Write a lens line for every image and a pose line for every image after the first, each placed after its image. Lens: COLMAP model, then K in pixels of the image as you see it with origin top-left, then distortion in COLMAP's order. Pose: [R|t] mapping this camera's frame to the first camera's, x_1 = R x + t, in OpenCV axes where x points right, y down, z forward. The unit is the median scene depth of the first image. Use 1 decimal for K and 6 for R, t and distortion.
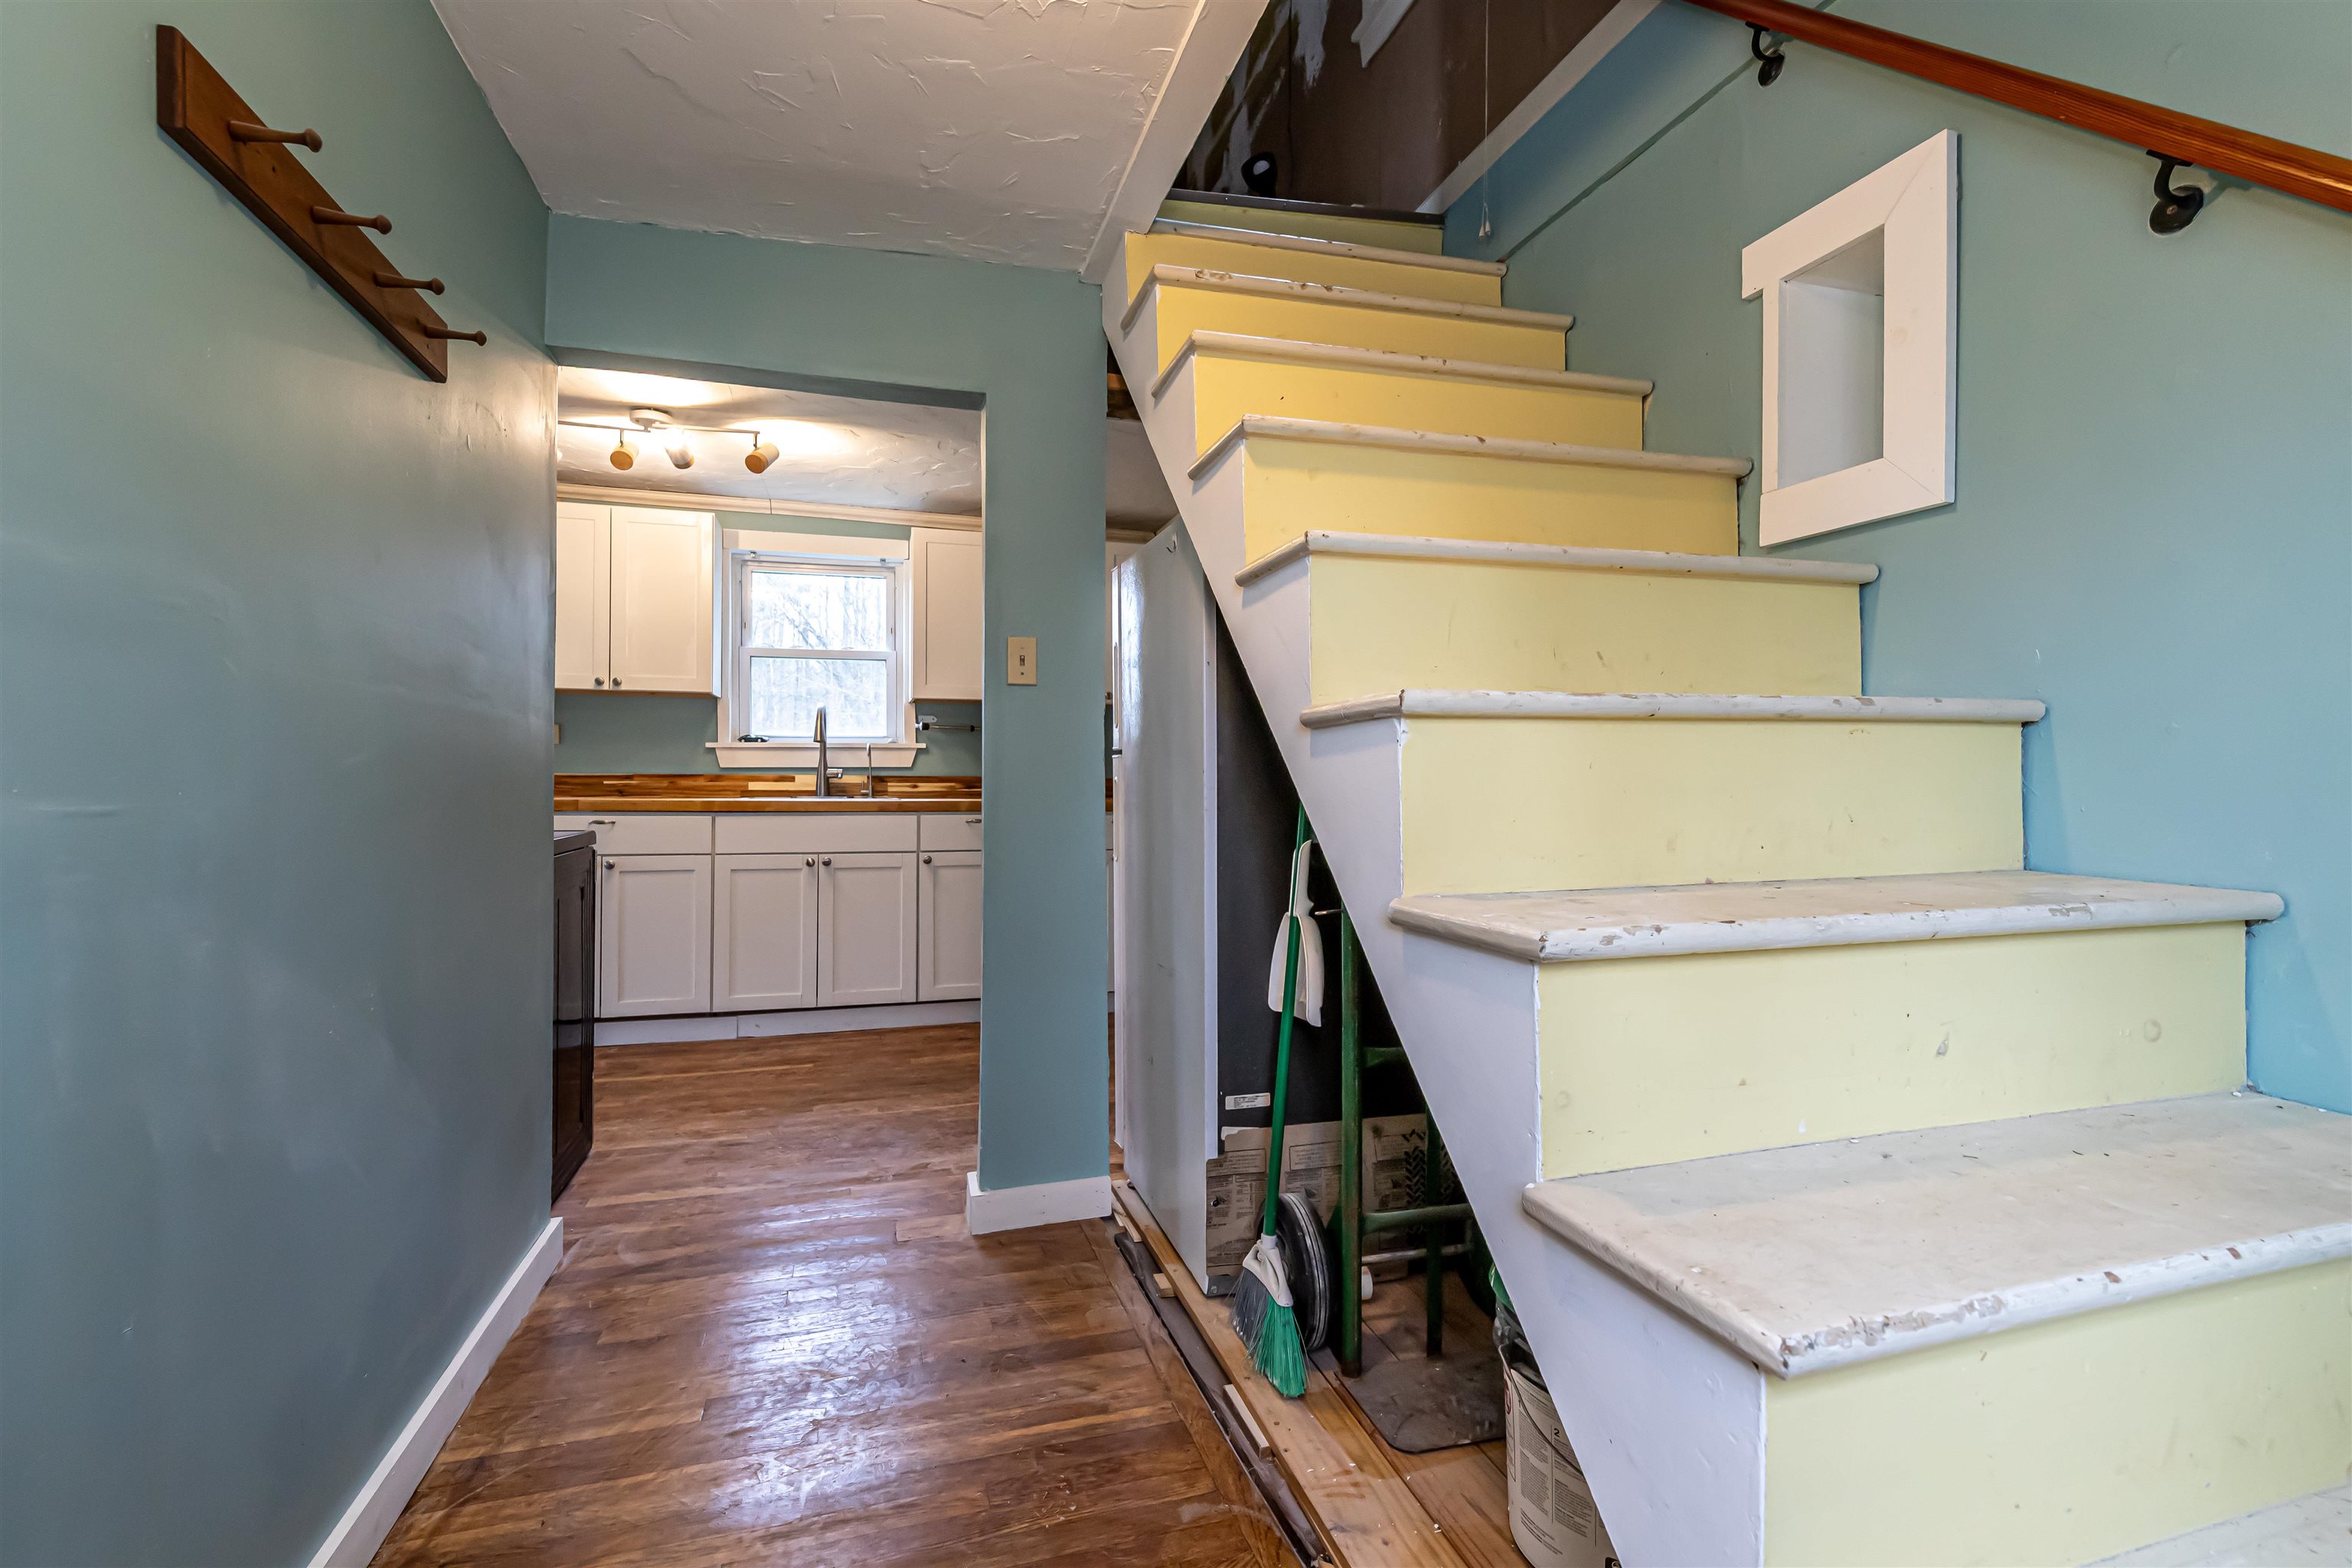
lens RADIAL K [[1042.5, 0, 1137.7], [0, 1042.5, 774.0], [0, 0, 1]] dist [0.001879, -0.000285]
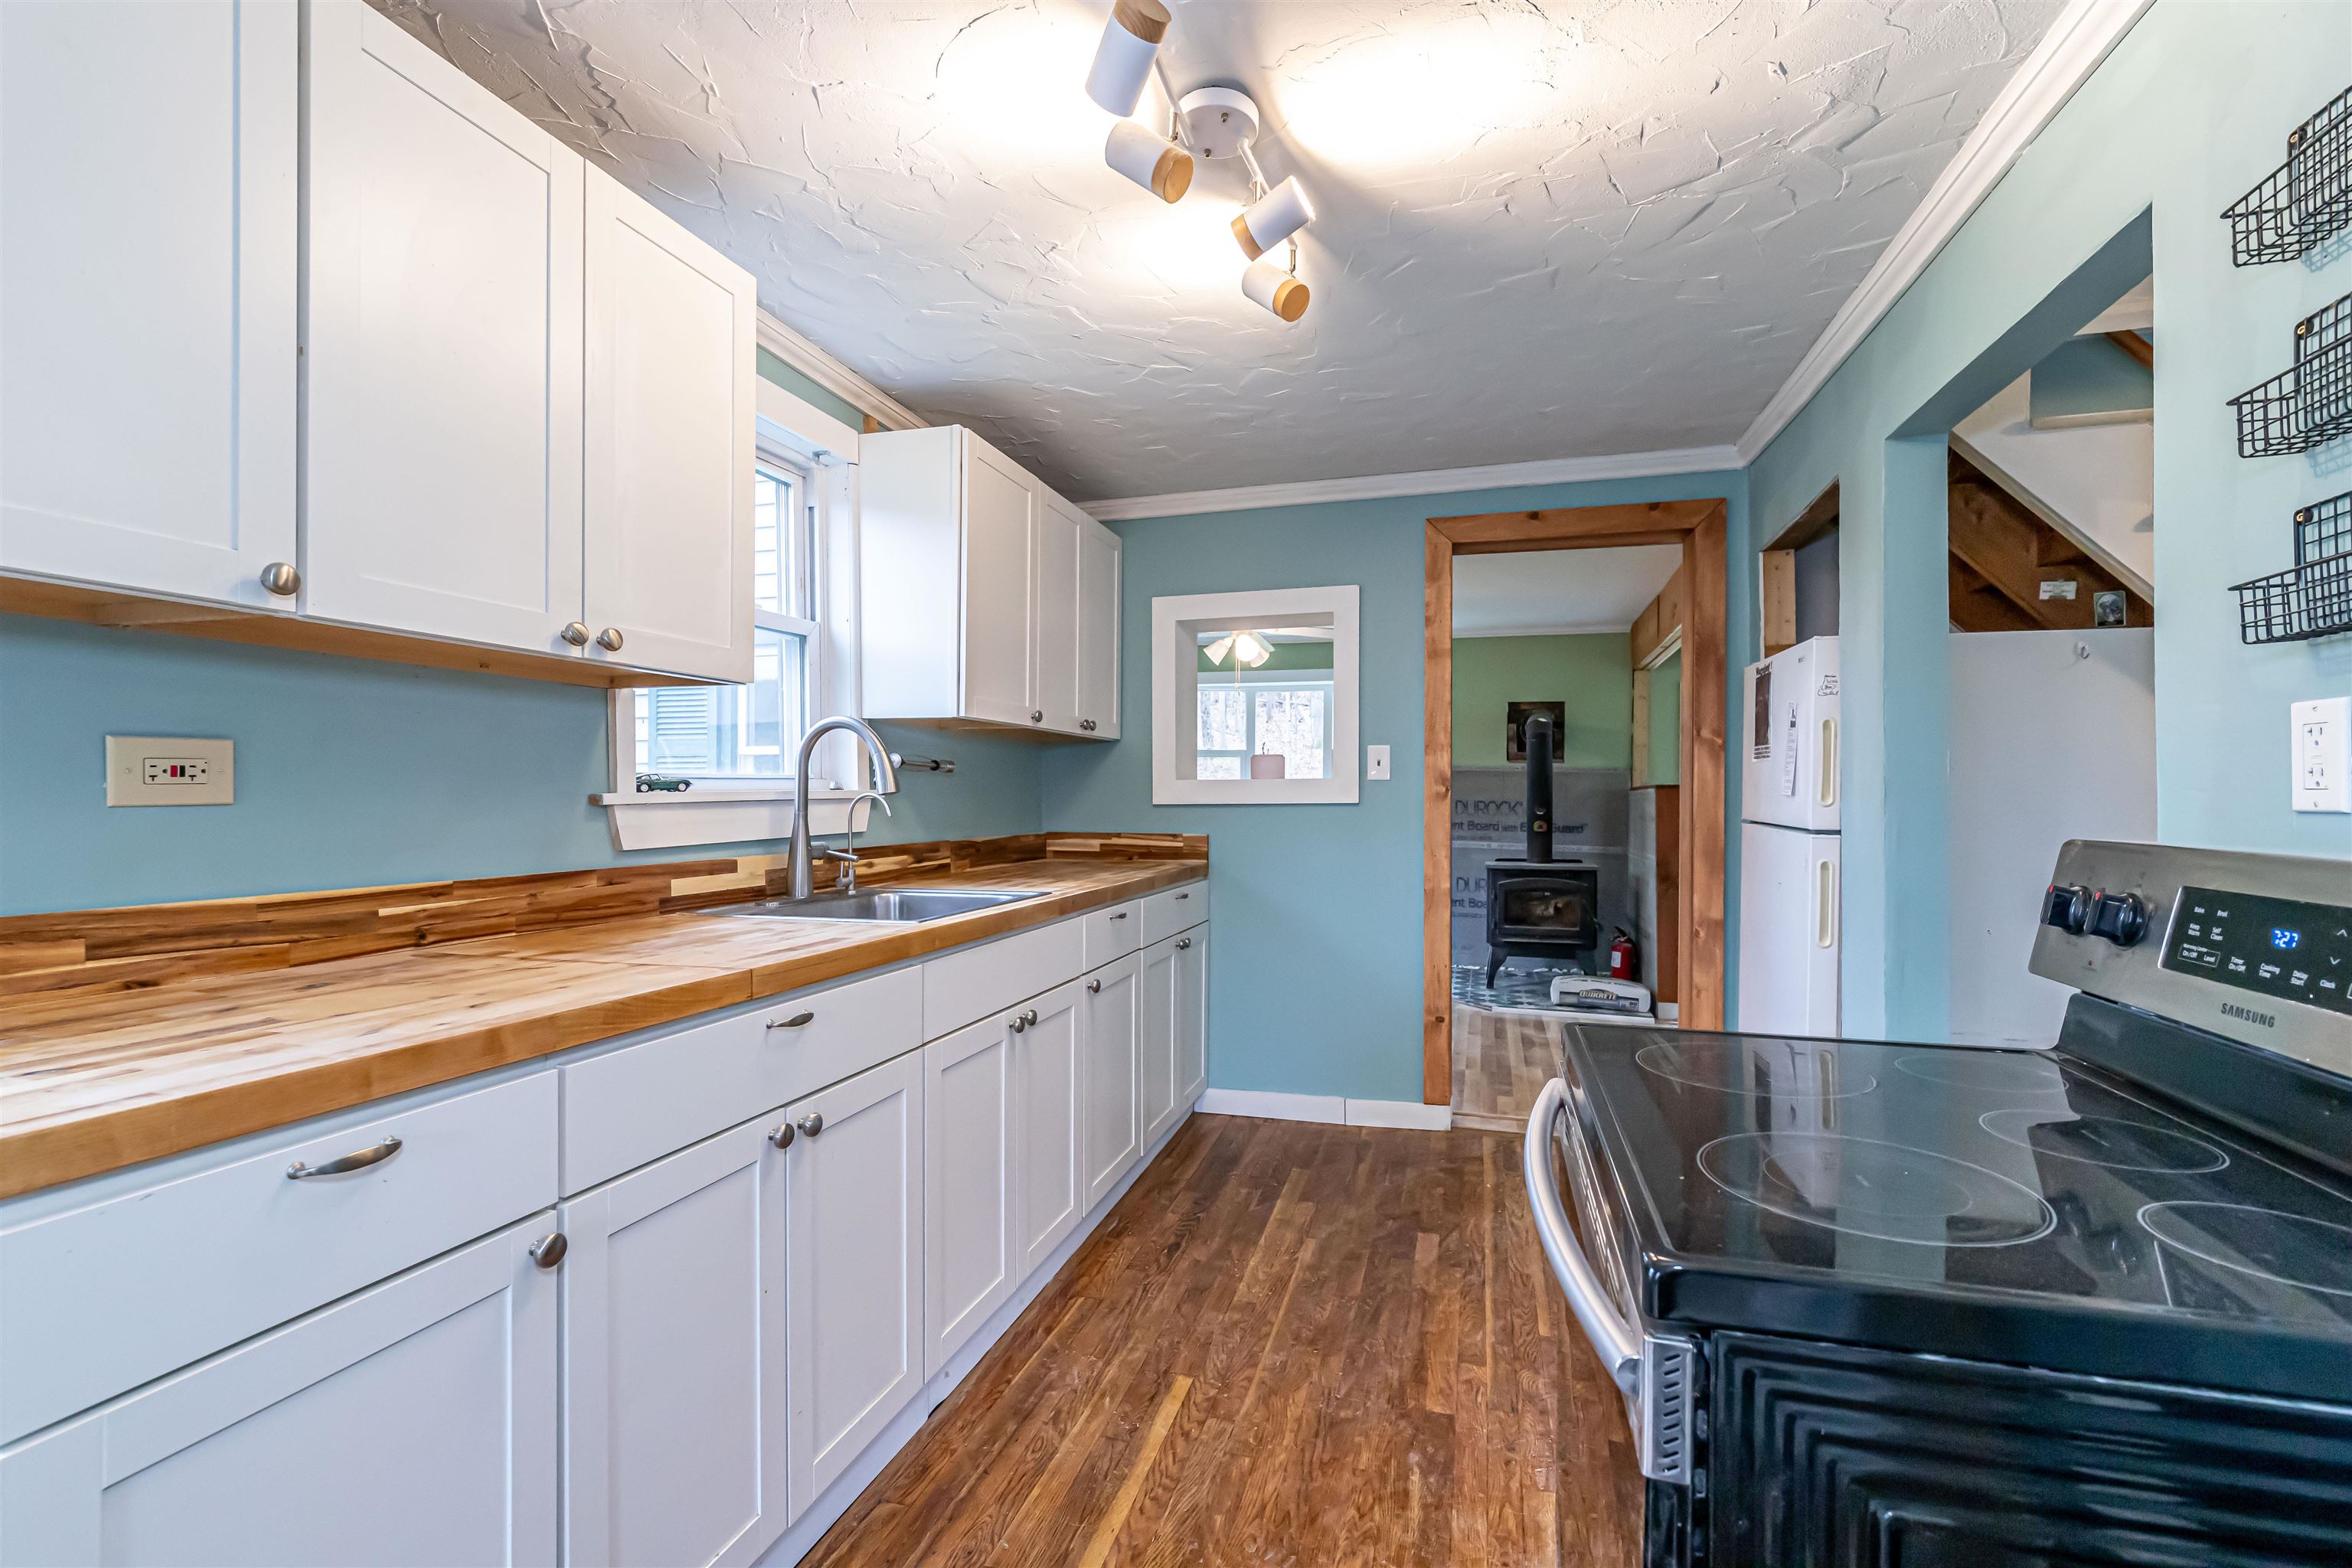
lens RADIAL K [[1050.6, 0, 1167.1], [0, 1050.6, 797.7], [0, 0, 1]] dist [0.000780, -0.000078]
pose [[0.524978, -0.001227, 0.851115, -0.885205], [-0.005955, 0.999969, 0.005114, -0.043150], [-0.851095, -0.007753, 0.524954, 0.778655]]
